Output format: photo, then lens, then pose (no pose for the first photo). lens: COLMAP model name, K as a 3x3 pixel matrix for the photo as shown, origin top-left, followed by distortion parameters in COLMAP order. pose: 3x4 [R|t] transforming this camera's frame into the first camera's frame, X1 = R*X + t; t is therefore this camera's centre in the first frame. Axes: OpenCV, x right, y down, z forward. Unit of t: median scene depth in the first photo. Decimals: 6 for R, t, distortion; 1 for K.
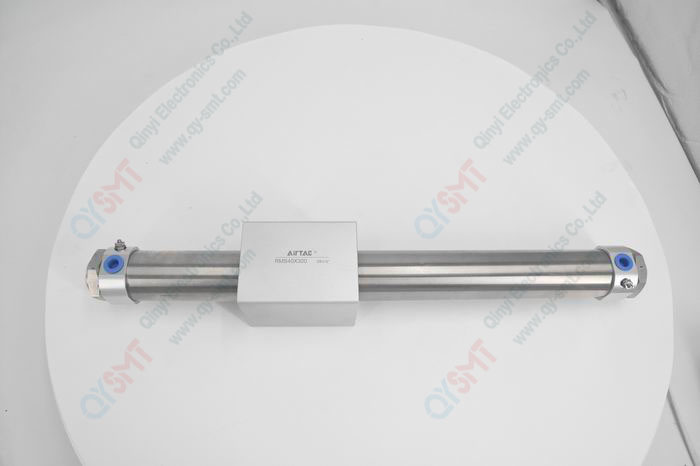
lens RADIAL K [[468.5, 0, 350.2], [0, 468.5, 231.7], [0, 0, 1]] dist [0.003600, -0.004387]
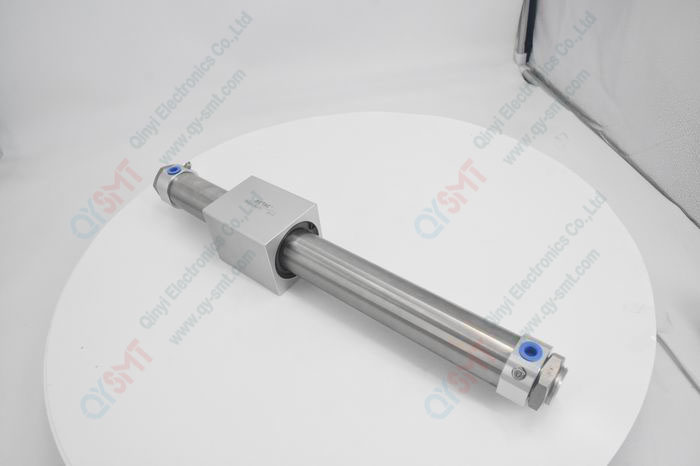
lens RADIAL K [[468.5, 0, 349.9], [0, 468.5, 231.8], [0, 0, 1]] dist [0.003600, -0.004387]
pose [[1.000000, 0.000103, -0.000494, 0.733672], [-0.000102, 1.000000, 0.000349, 0.000007], [0.000494, -0.000349, 1.000000, 0.000165]]
